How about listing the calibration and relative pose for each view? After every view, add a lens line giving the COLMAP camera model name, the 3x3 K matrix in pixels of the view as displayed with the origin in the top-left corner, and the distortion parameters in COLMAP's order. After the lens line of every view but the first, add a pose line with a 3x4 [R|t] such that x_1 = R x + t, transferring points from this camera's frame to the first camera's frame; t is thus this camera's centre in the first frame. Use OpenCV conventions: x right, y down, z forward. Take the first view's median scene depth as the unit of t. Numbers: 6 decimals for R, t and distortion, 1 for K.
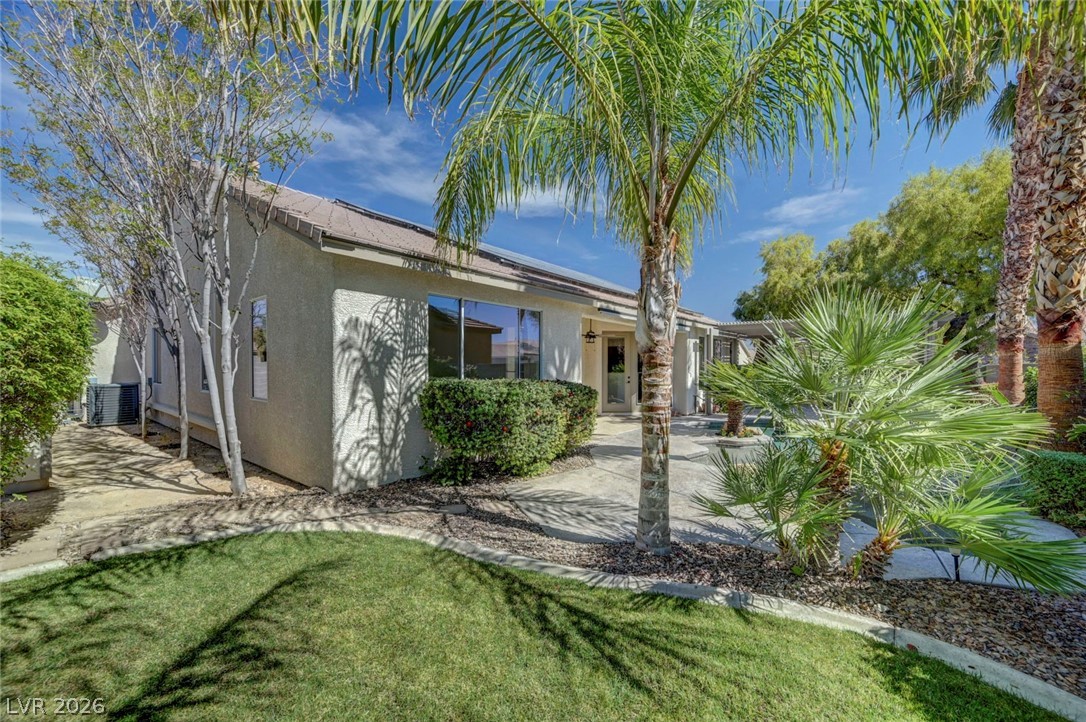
lens RADIAL K [[438.2, 0, 545.6], [0, 438.2, 361.7], [0, 0, 1]] dist [-0.001539, -0.000630]
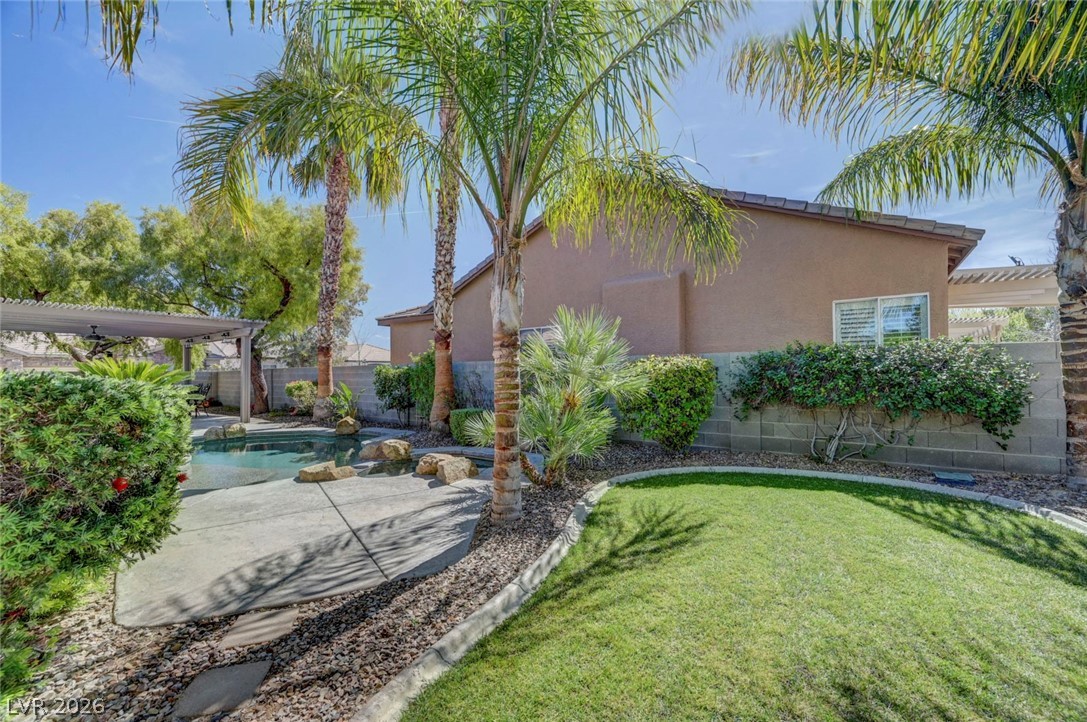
lens RADIAL K [[438.6, 0, 547.1], [0, 438.6, 368.1], [0, 0, 1]] dist [-0.001539, -0.000630]
pose [[-0.074584, 0.010782, 0.997156, -0.675565], [0.003751, 0.999938, -0.010531, 0.055929], [-0.997208, 0.002955, -0.074620, 0.786627]]
